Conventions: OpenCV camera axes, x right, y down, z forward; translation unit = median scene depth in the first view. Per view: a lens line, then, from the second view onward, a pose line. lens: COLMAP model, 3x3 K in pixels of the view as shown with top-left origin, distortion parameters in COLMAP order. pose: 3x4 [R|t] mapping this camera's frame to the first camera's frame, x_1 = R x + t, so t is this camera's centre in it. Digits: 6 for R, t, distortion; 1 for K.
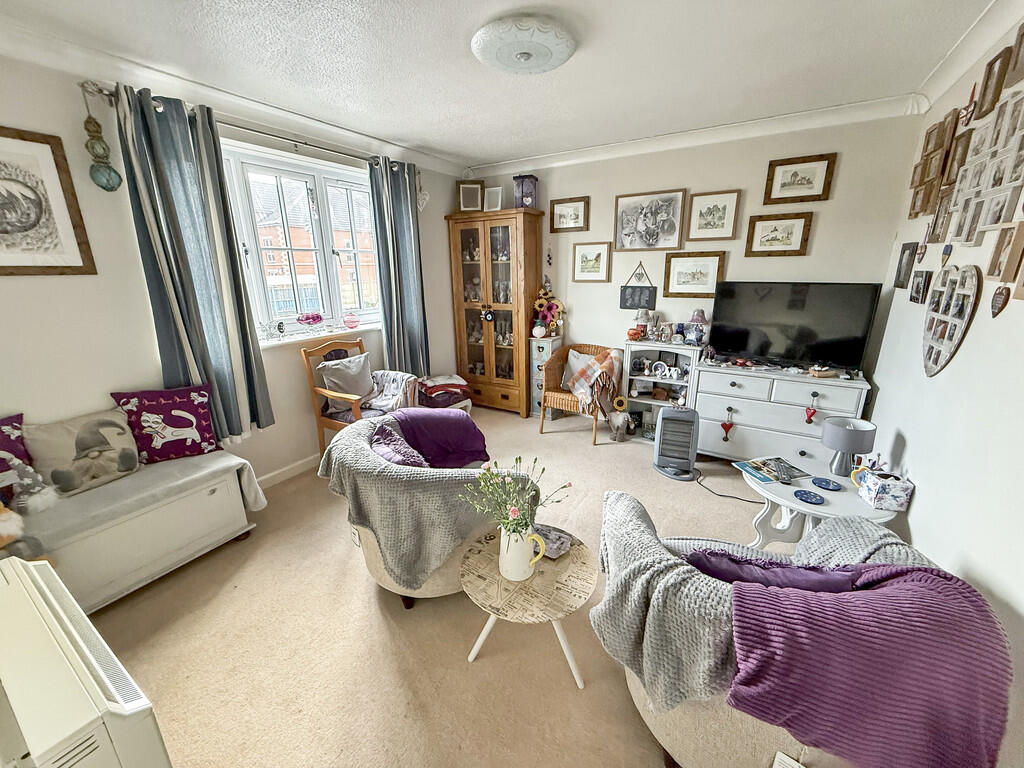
lens RADIAL K [[411.0, 0, 507.5], [0, 411.0, 383.2], [0, 0, 1]] dist [0.004584, 0.000580]
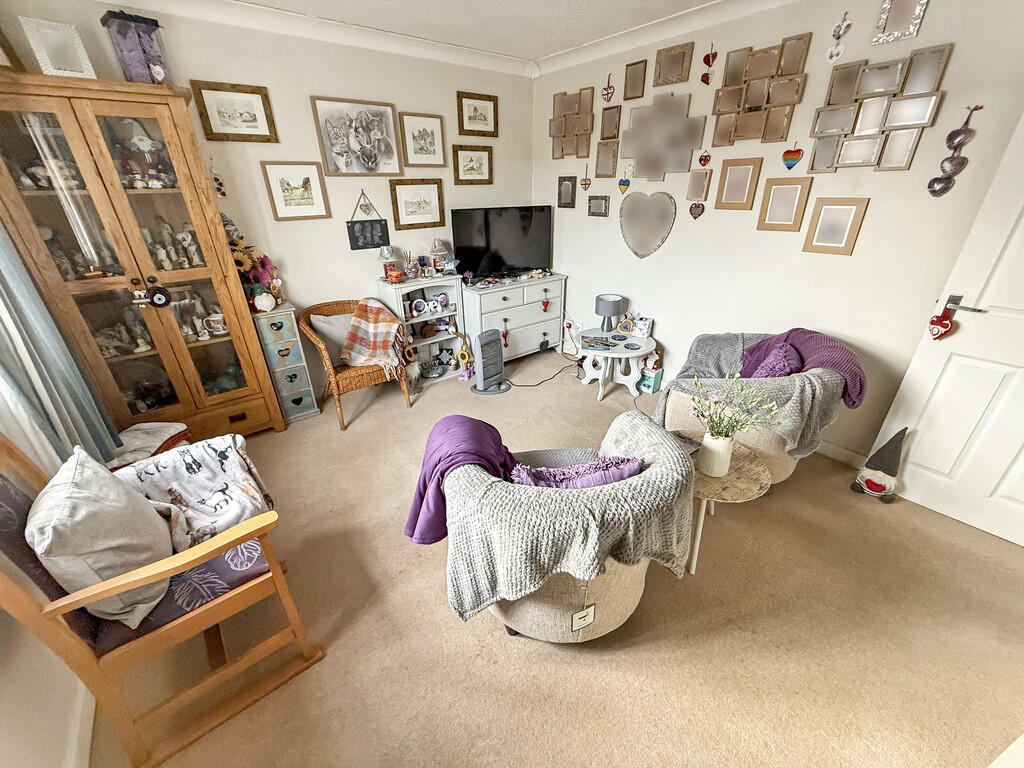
lens RADIAL K [[411.0, 0, 509.3], [0, 411.0, 383.9], [0, 0, 1]] dist [0.004584, 0.000580]
pose [[0.340785, -0.404850, 0.848506, -0.469852], [0.268269, 0.906881, 0.324958, -0.132739], [-0.901053, 0.116887, 0.417660, 0.438109]]
